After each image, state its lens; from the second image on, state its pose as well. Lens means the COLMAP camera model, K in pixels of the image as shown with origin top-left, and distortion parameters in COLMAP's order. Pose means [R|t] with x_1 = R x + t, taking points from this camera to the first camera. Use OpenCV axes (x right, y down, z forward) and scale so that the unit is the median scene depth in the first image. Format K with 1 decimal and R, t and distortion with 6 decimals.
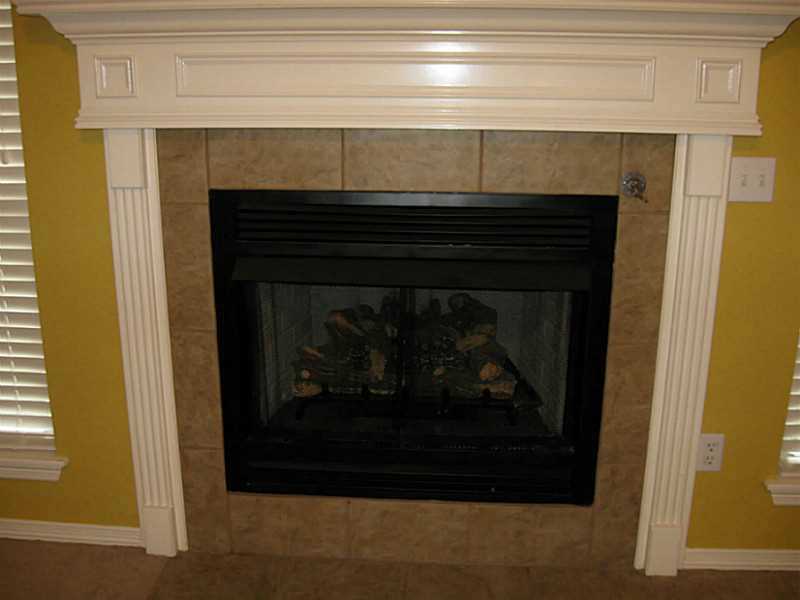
lens RADIAL K [[834.6, 0, 400.0], [0, 834.6, 300.0], [0, 0, 1]] dist [-0.126876, 0.017662]
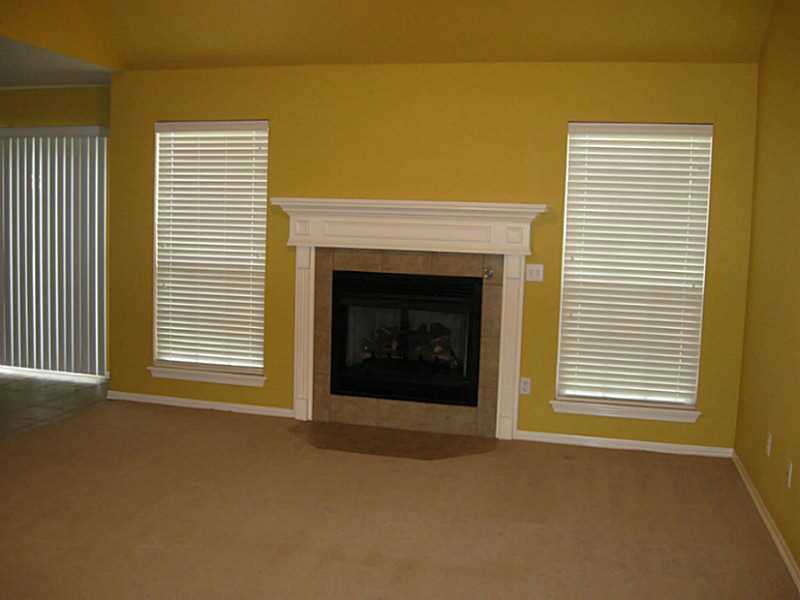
lens RADIAL K [[834.6, 0, 400.0], [0, 834.6, 300.0], [0, 0, 1]] dist [-0.126876, 0.017662]
pose [[0.981970, 0.042930, -0.184099, 0.447980], [-0.075564, 0.981824, -0.174100, 0.383714], [0.173278, 0.184872, 0.967366, -1.442130]]
